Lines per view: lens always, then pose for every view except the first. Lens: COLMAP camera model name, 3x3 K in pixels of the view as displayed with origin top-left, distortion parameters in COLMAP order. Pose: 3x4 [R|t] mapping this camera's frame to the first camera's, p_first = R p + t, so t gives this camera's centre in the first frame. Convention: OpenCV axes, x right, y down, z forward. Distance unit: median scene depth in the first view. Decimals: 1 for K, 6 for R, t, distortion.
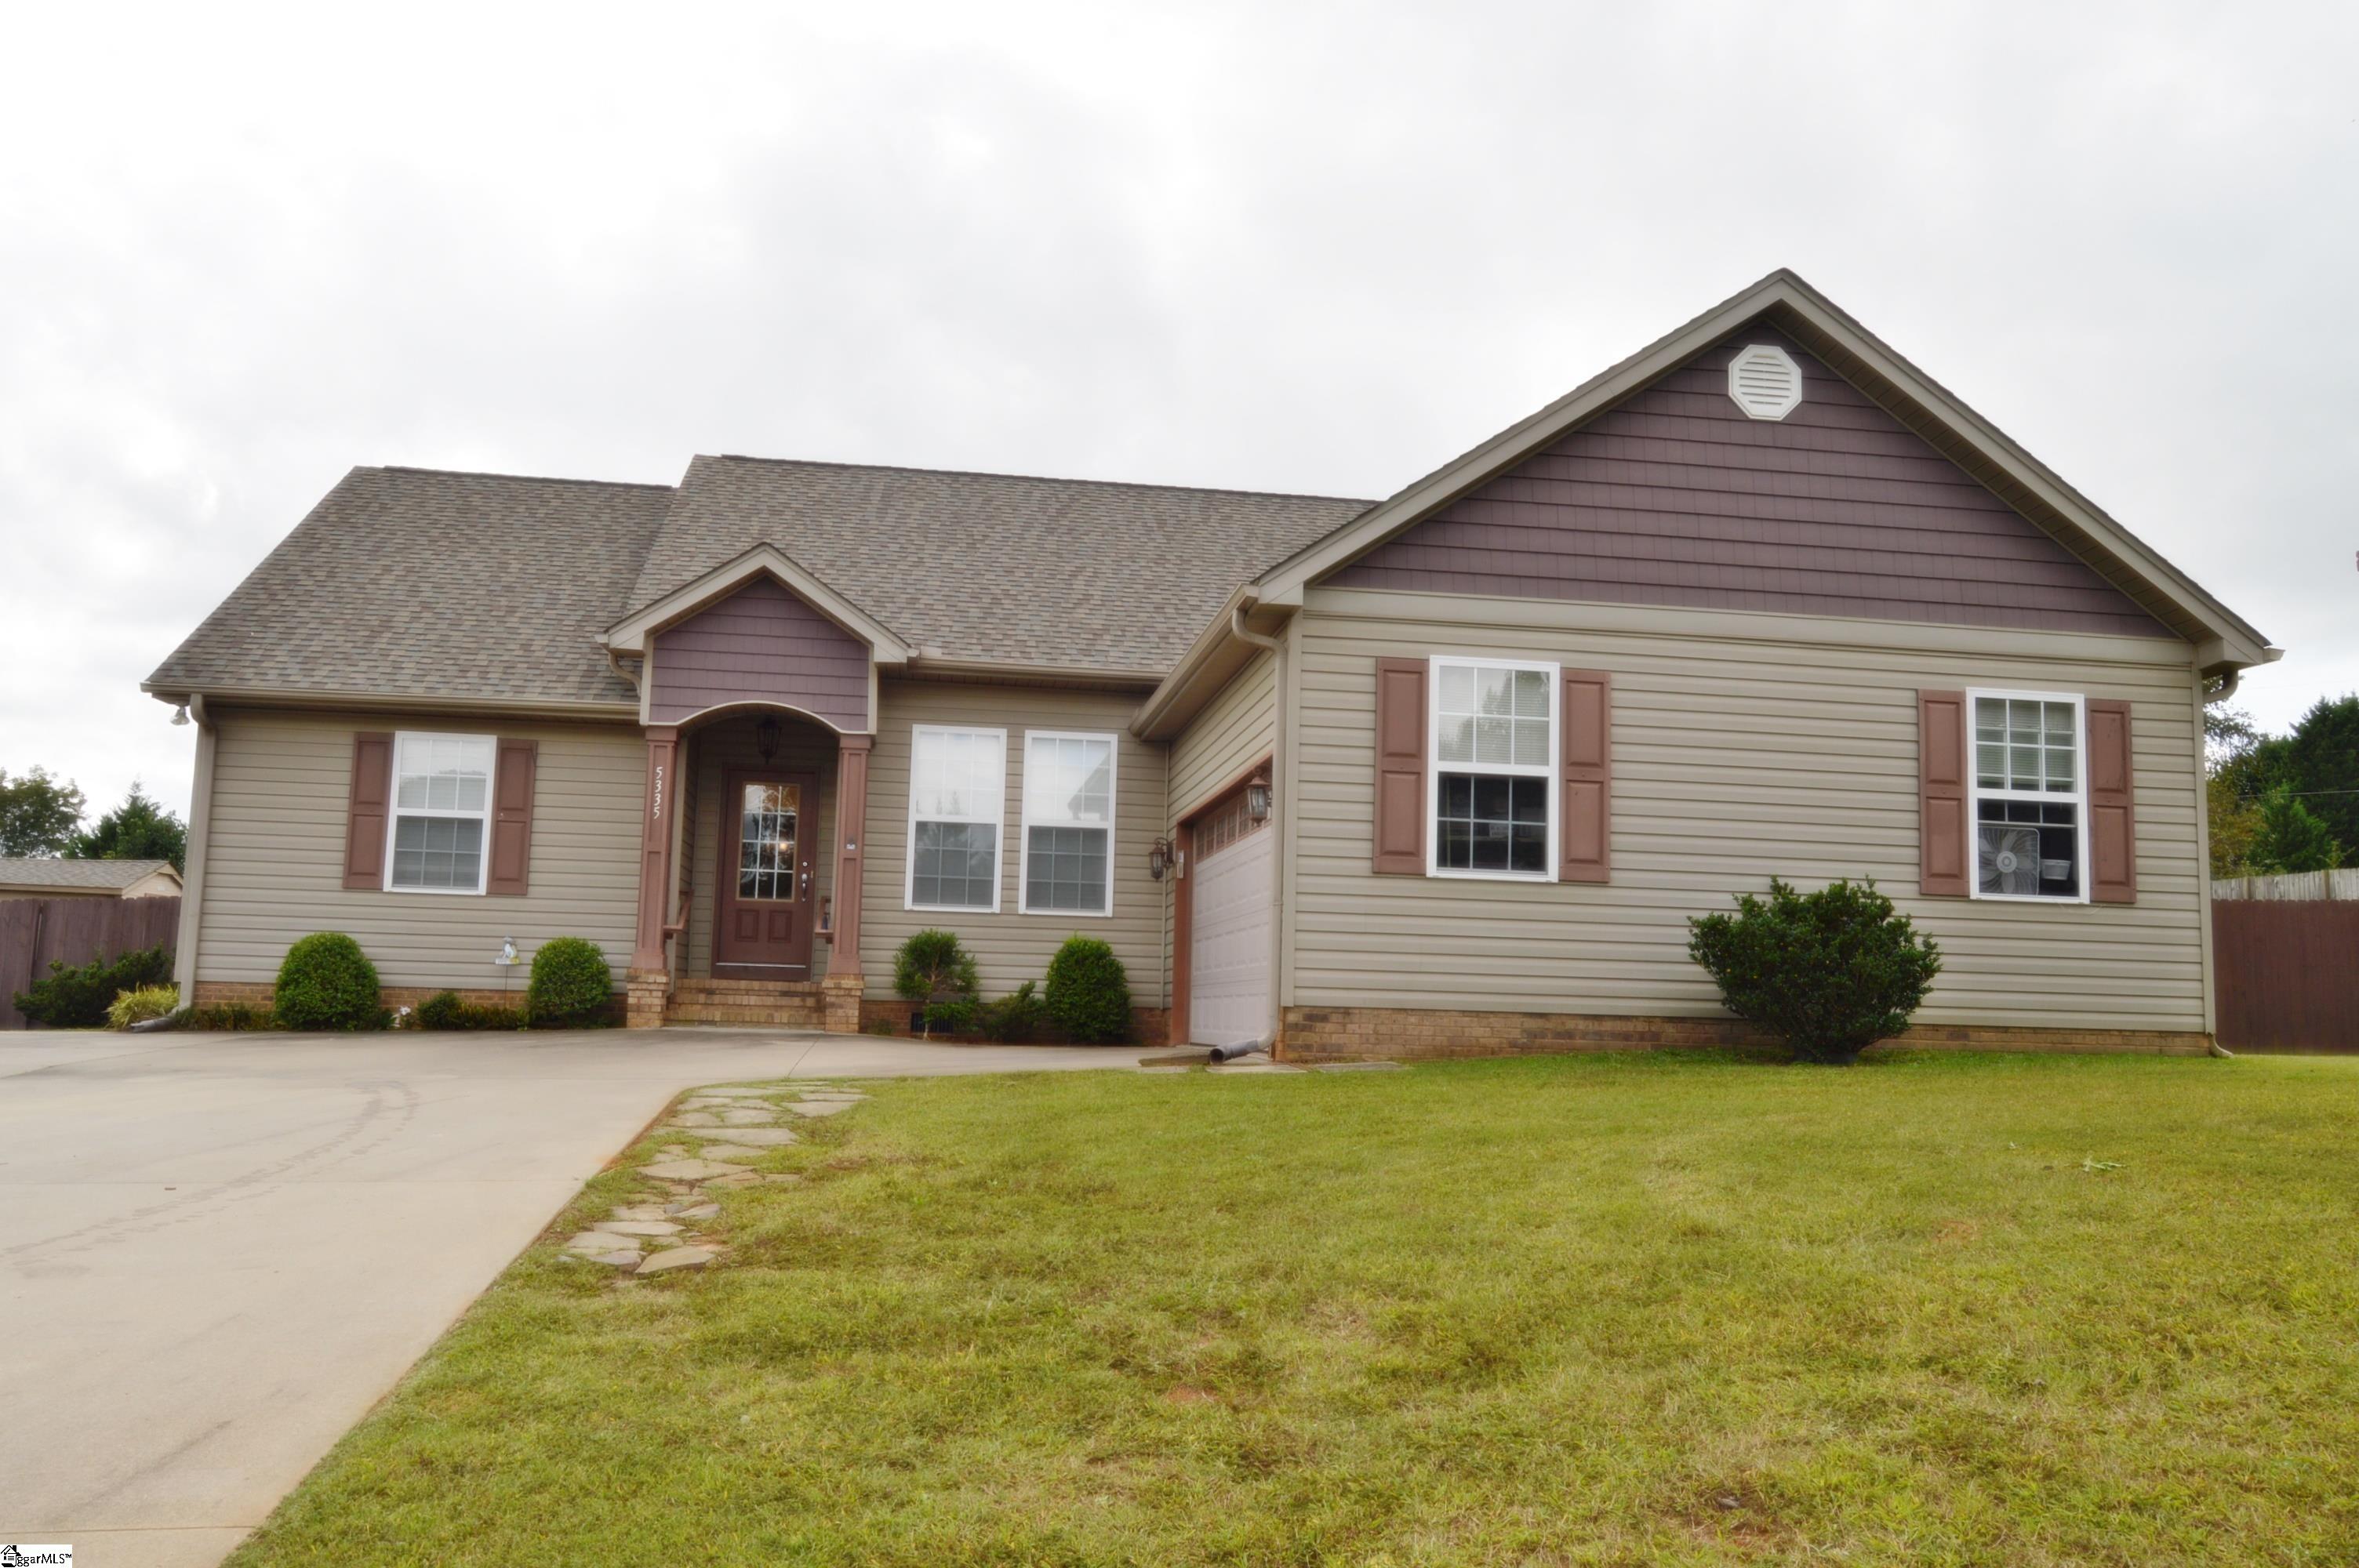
lens RADIAL K [[1848.3, 0, 1179.5], [0, 1848.3, 784.0], [0, 0, 1]] dist [-0.007501, -0.001458]
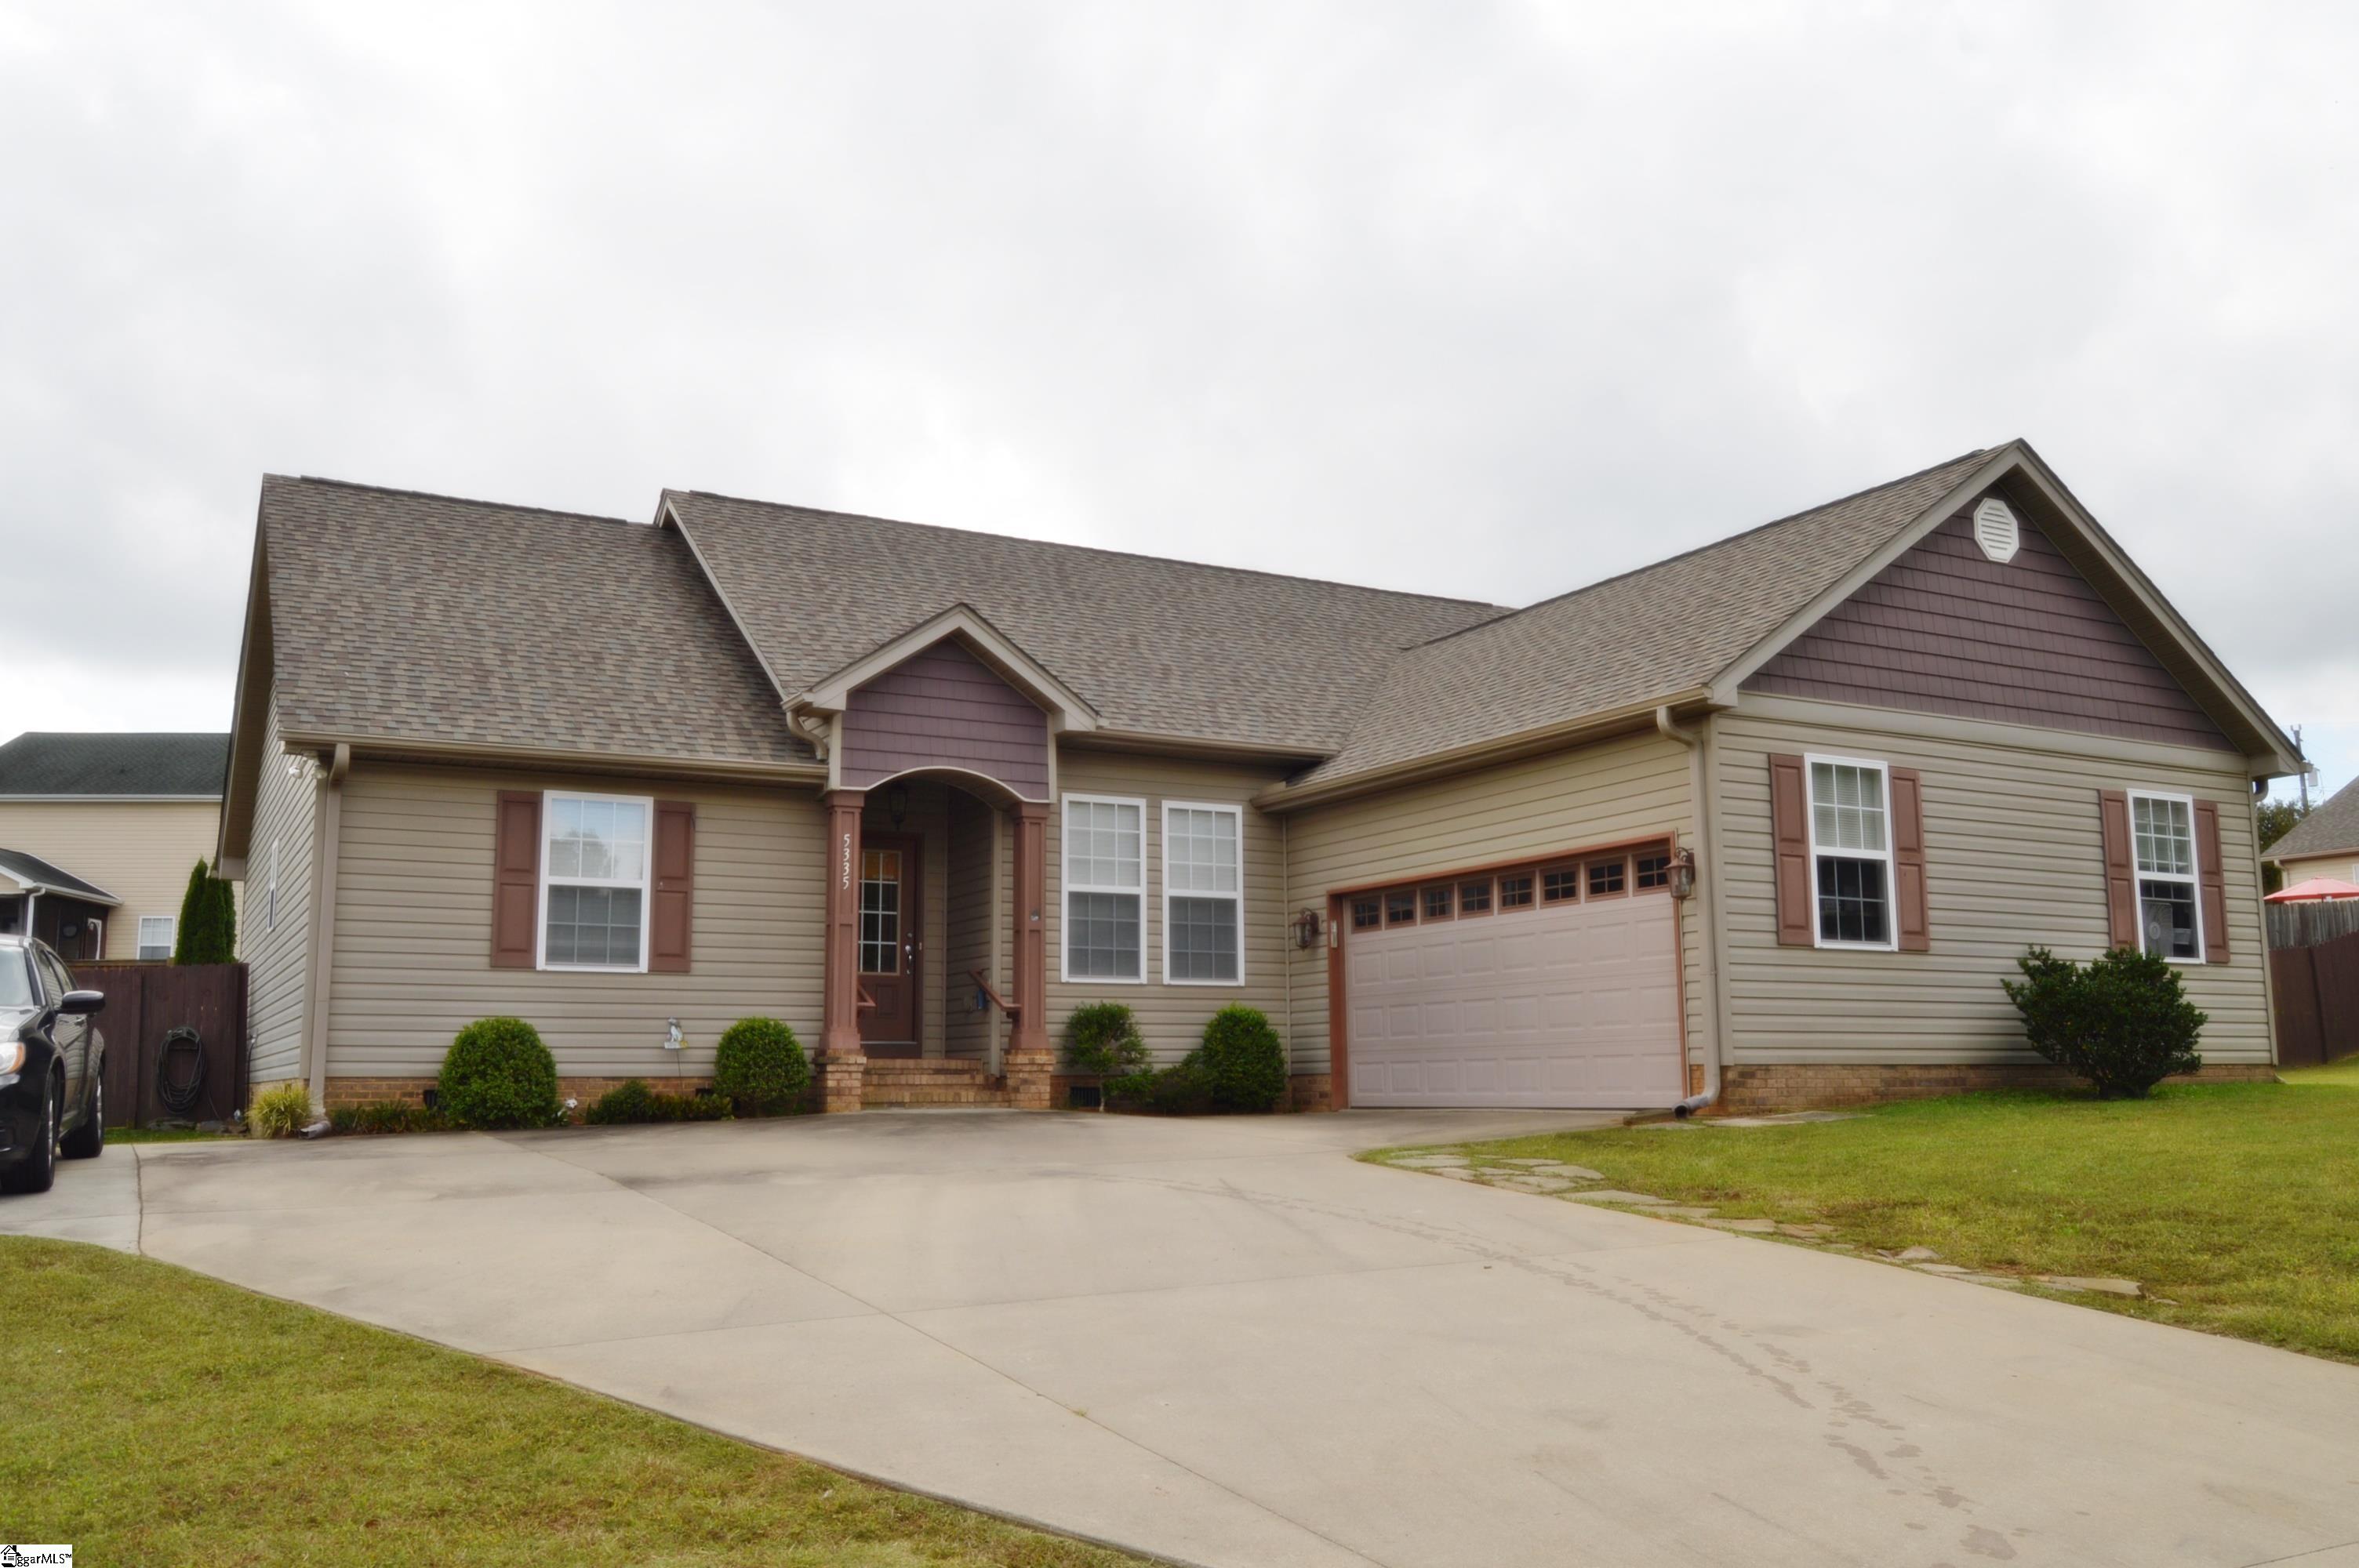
lens RADIAL K [[1939.0, 0, 1179.5], [0, 1939.0, 784.0], [0, 0, 1]] dist [-0.012404, -0.002663]
pose [[0.935493, 0.021104, 0.352715, -0.481472], [-0.011785, 0.999523, -0.028547, -0.008748], [-0.353149, 0.022549, 0.935295, 0.014022]]
